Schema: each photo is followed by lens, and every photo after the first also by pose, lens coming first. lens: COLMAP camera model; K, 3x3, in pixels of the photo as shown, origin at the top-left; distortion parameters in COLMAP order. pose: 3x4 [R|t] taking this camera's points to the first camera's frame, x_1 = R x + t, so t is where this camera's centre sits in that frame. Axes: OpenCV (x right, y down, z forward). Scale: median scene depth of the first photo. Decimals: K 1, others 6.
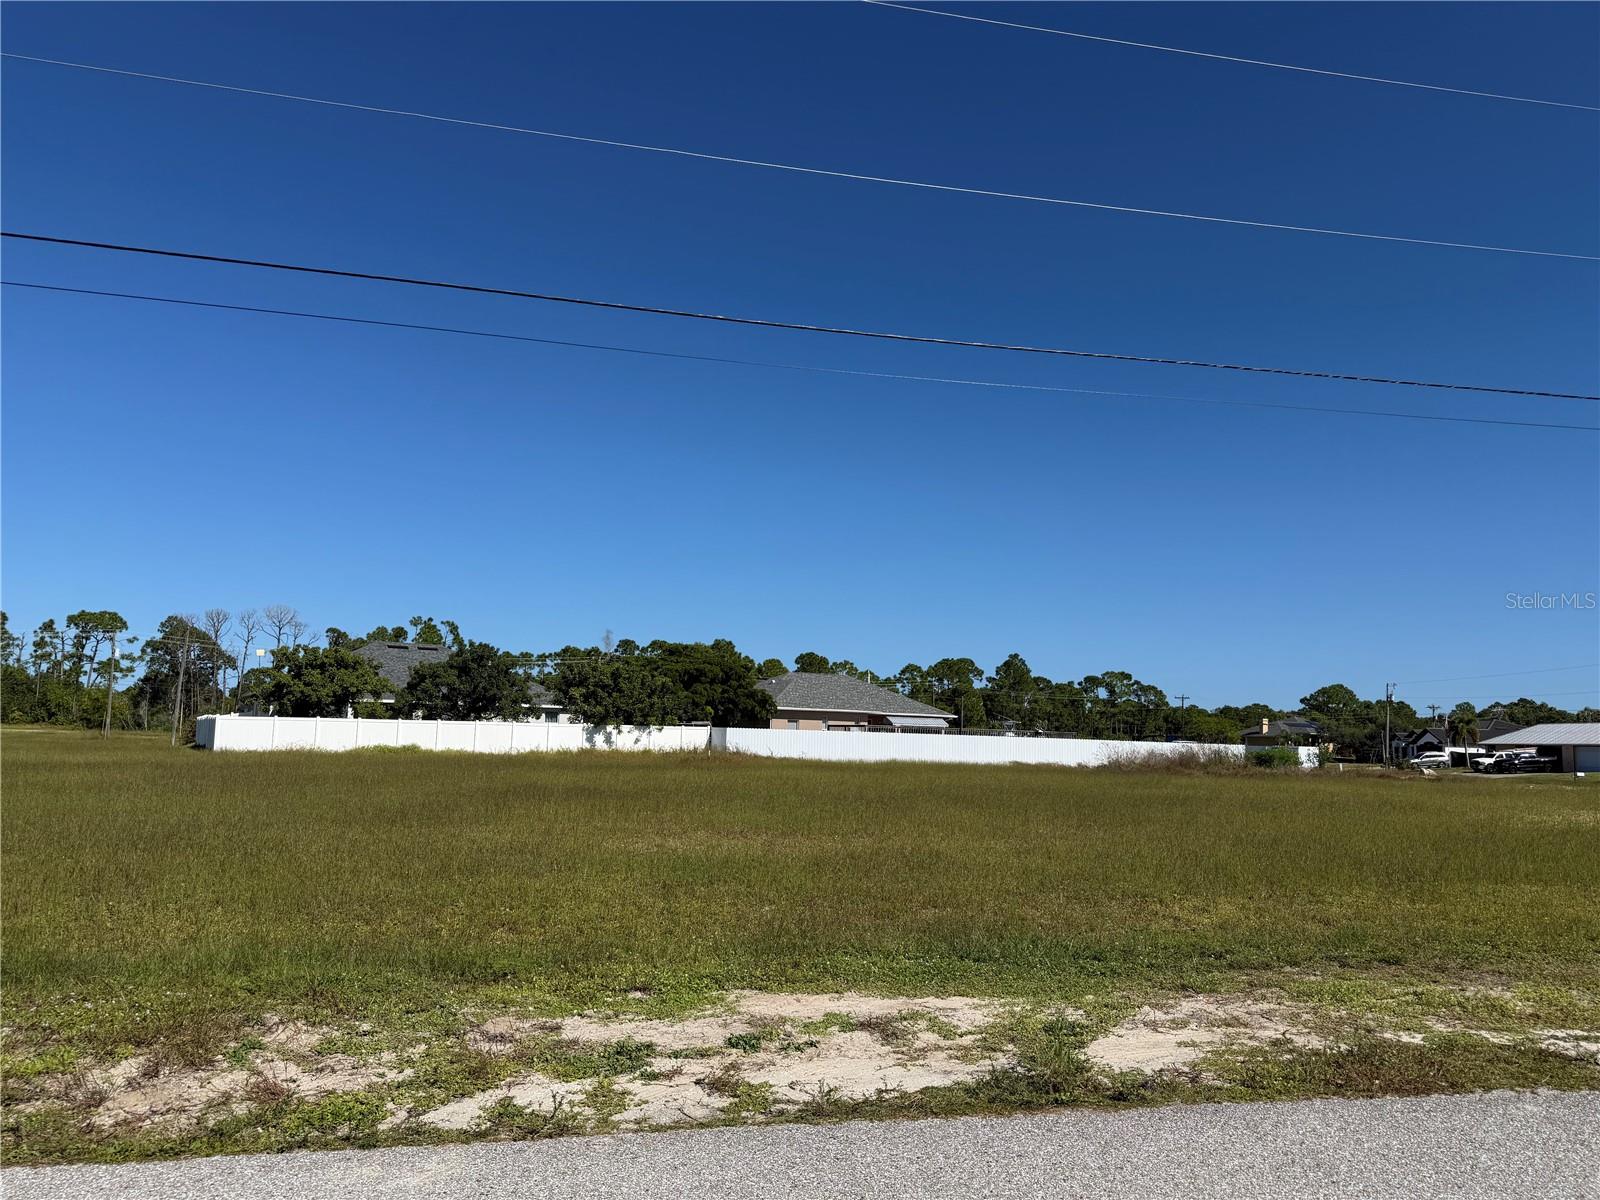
lens RADIAL K [[1114.3, 0, 801.2], [0, 1114.3, 593.3], [0, 0, 1]] dist [0.102301, -0.141846]
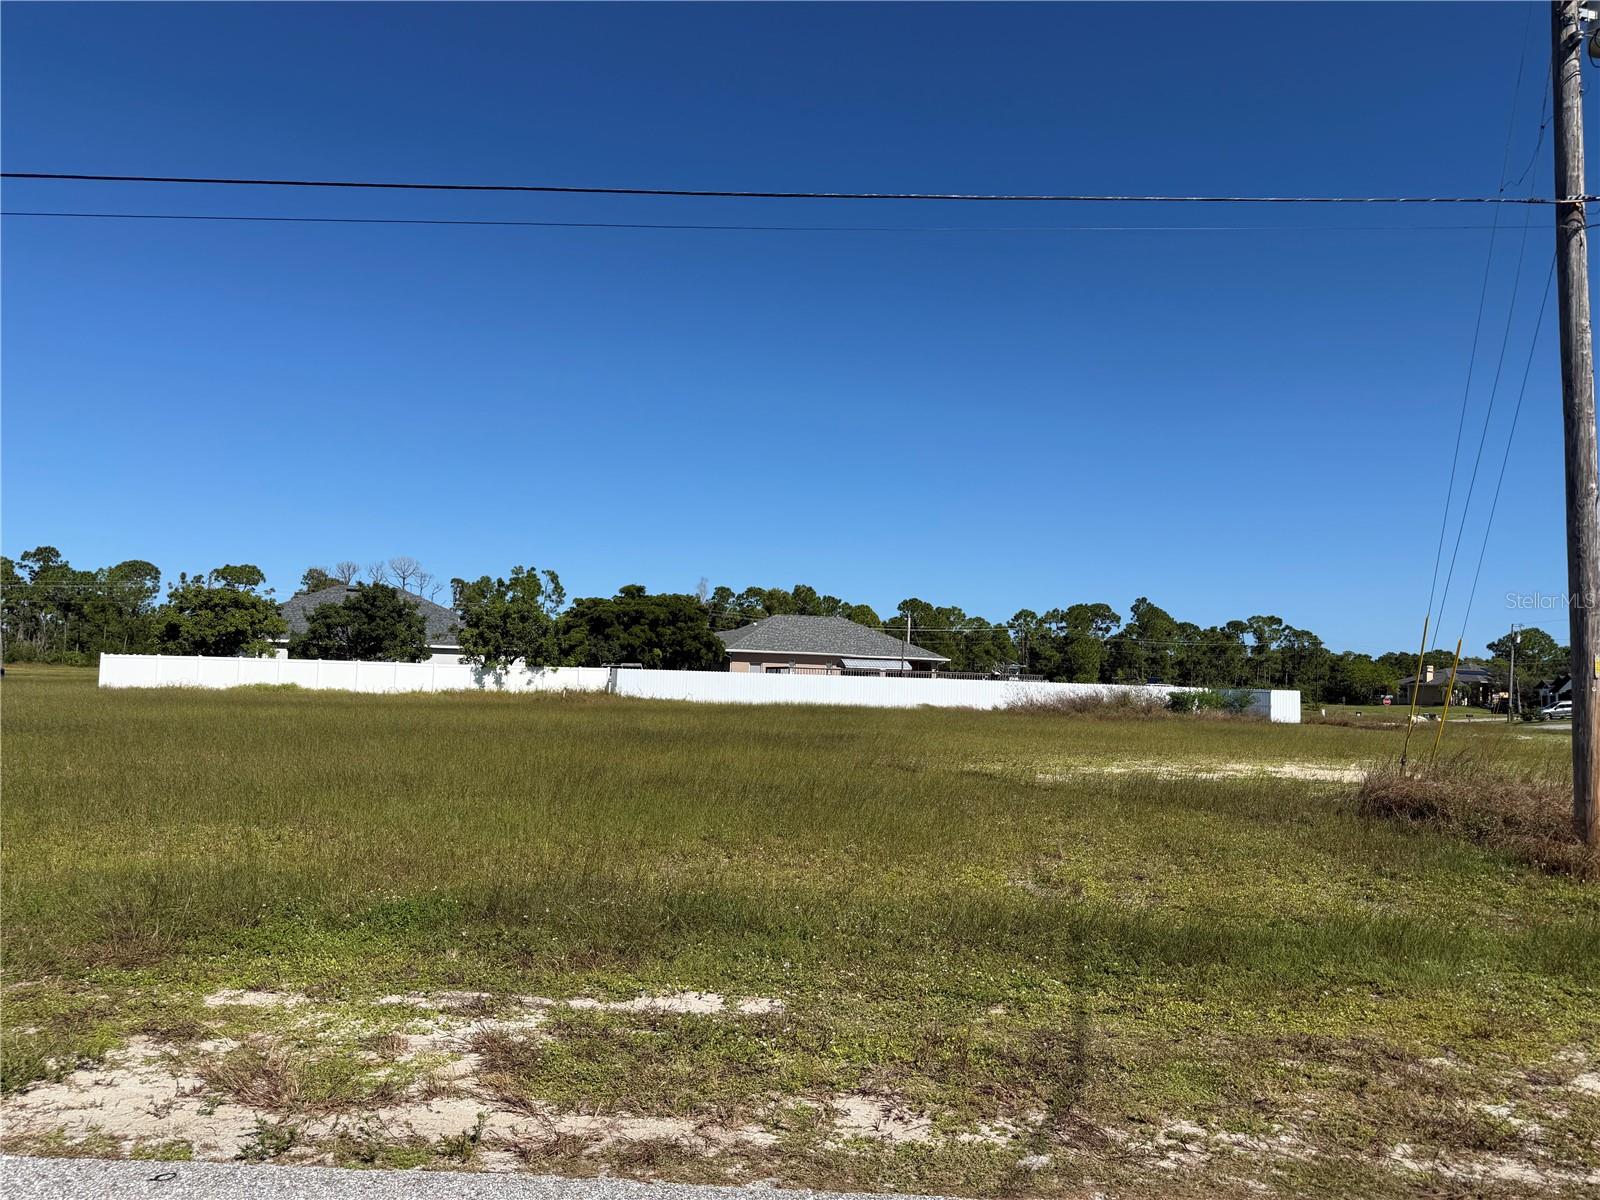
lens RADIAL K [[1116.9, 0, 810.2], [0, 1116.9, 605.8], [0, 0, 1]] dist [0.089204, -0.112974]
pose [[0.984863, -0.008669, -0.173116, 0.159355], [0.018234, 0.998389, 0.053736, 0.009634], [0.172371, -0.056079, 0.983434, 0.041915]]
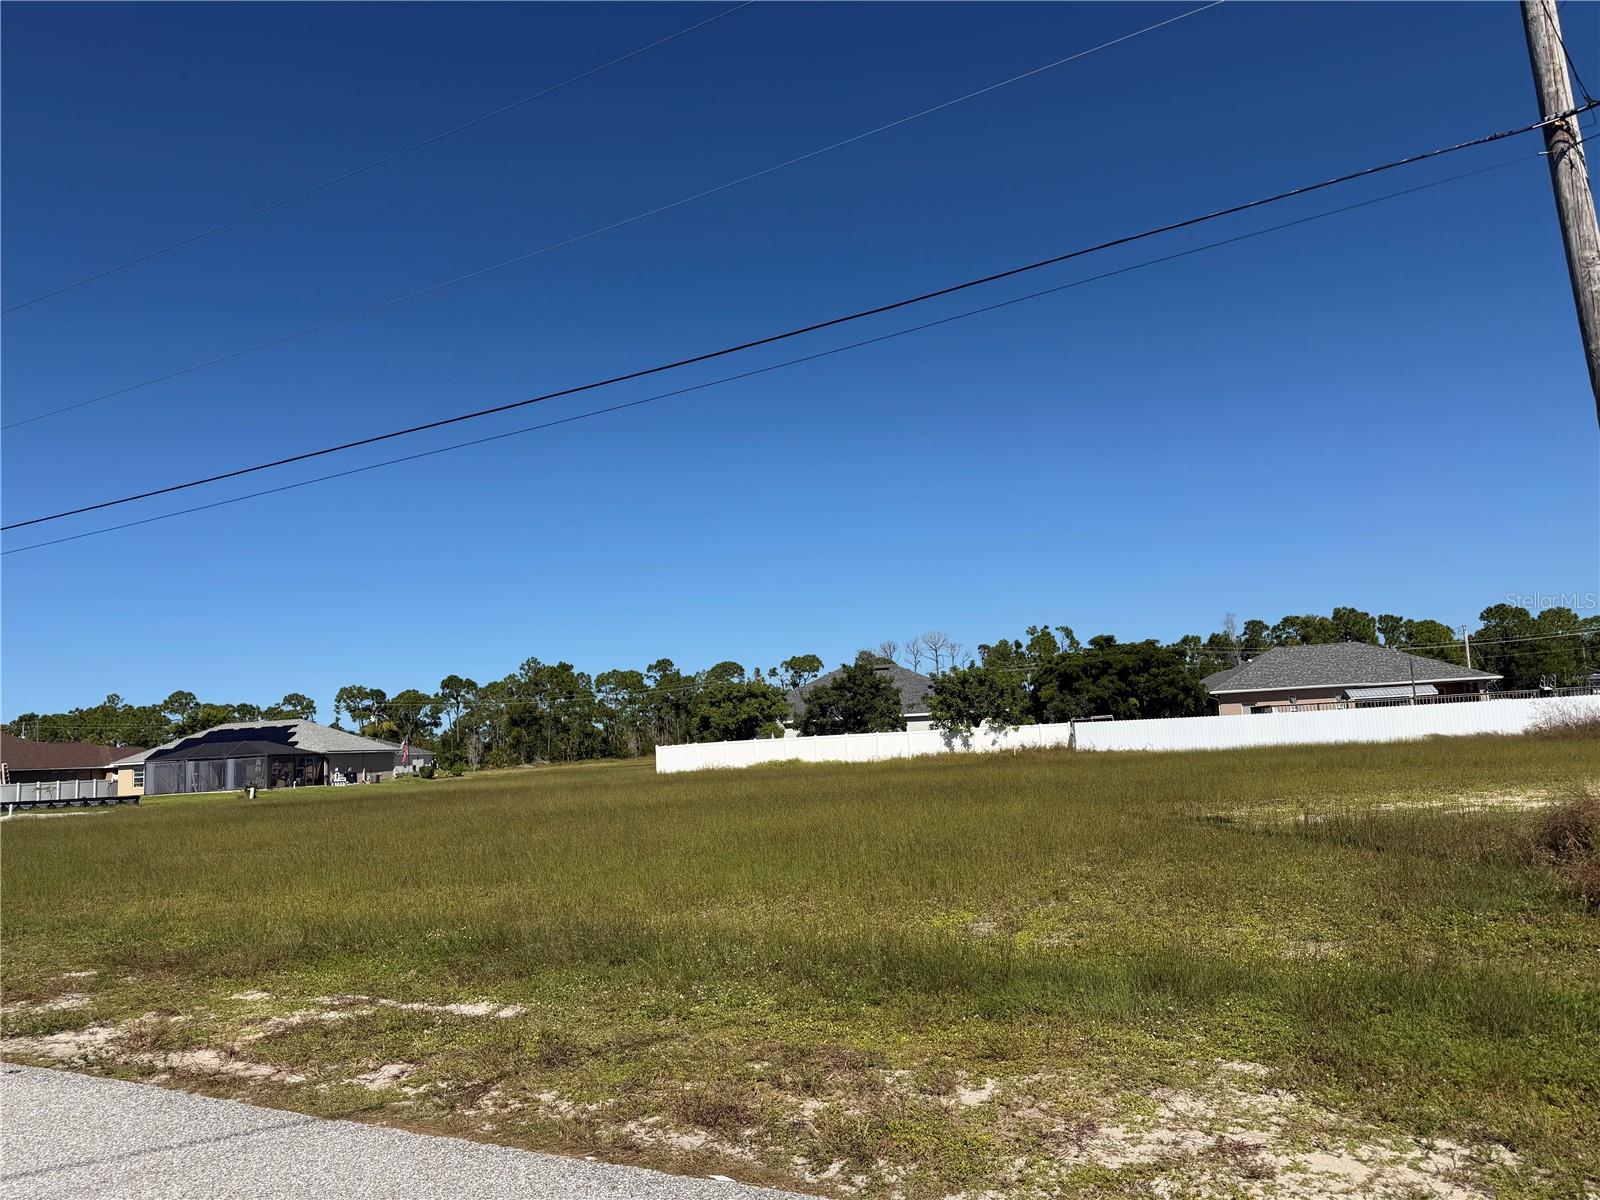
lens RADIAL K [[1116.9, 0, 805.7], [0, 1116.9, 604.2], [0, 0, 1]] dist [0.085791, -0.105737]
pose [[0.779623, -0.145150, -0.609196, 0.216166], [0.153805, 0.987354, -0.038419, 0.011571], [0.607069, -0.063745, 0.792089, 0.049496]]
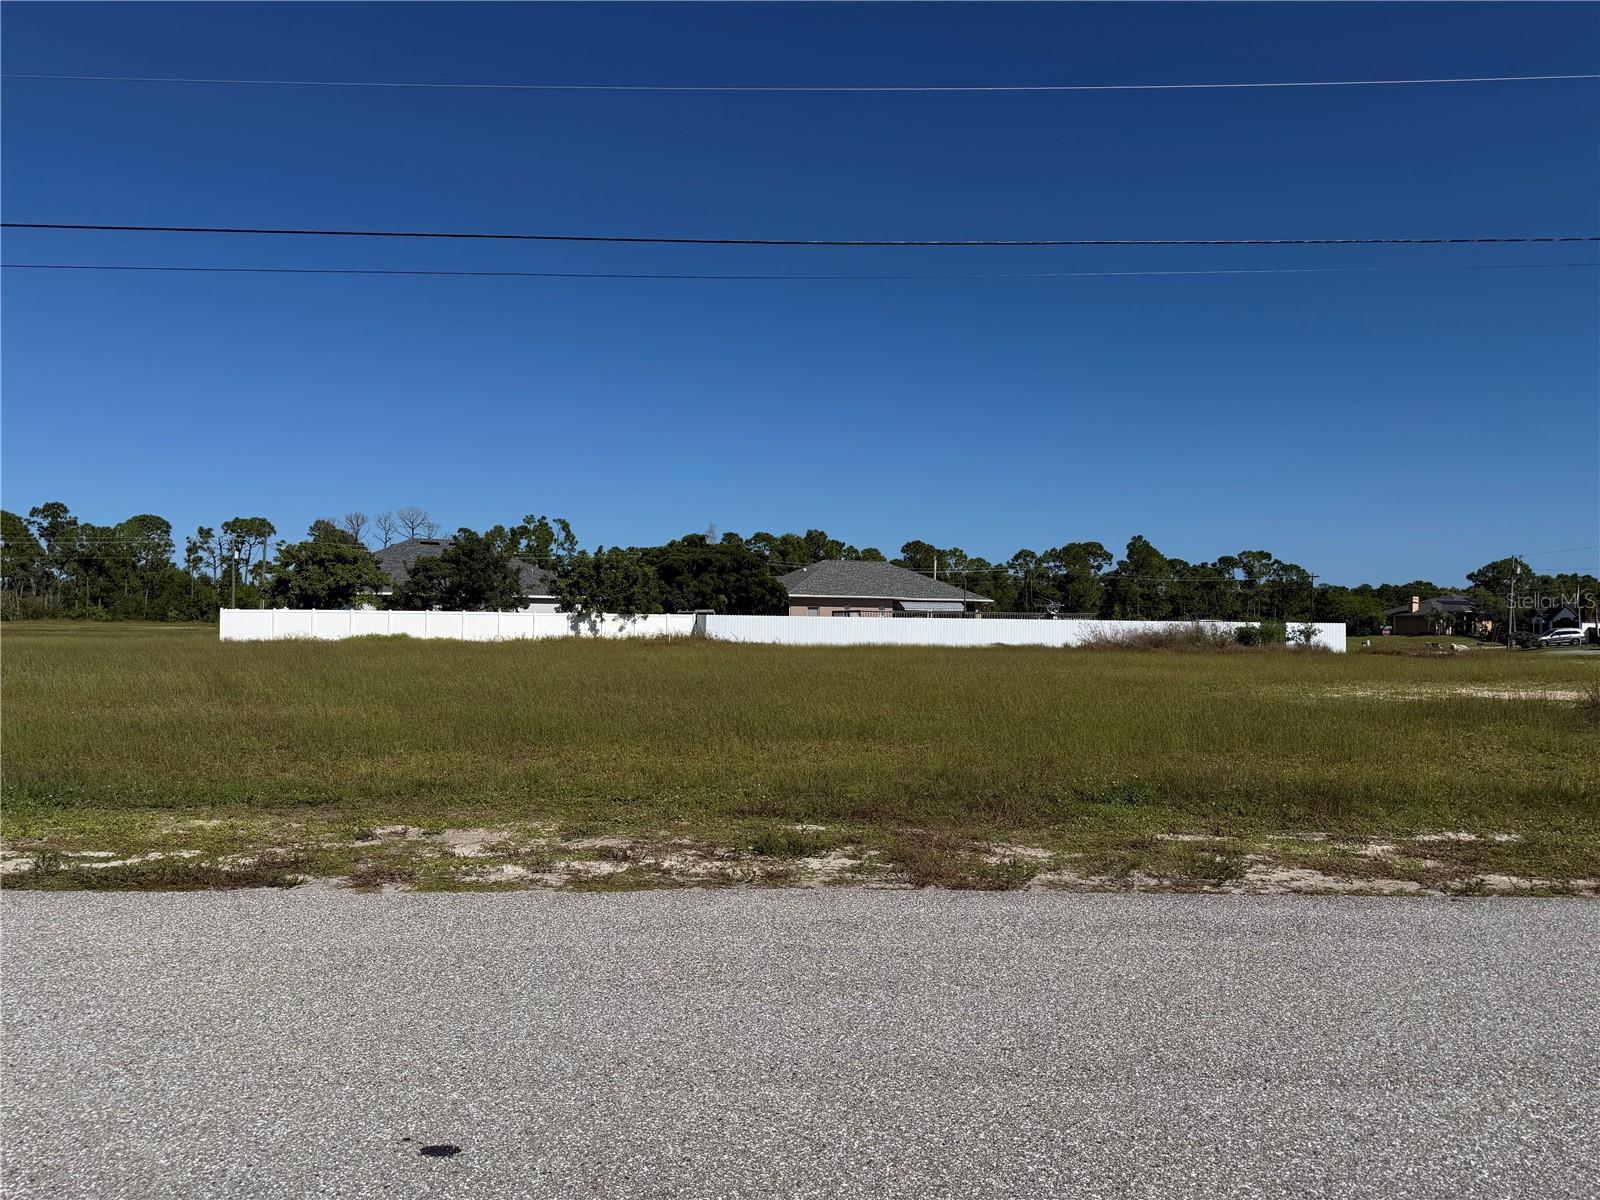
lens RADIAL K [[1114.7, 0, 802.2], [0, 1114.7, 606.0], [0, 0, 1]] dist [0.108614, -0.154004]
pose [[0.988174, -0.017484, -0.152339, 0.104881], [0.033899, 0.993806, 0.105832, 0.004196], [0.149545, -0.109745, 0.982646, 0.003871]]
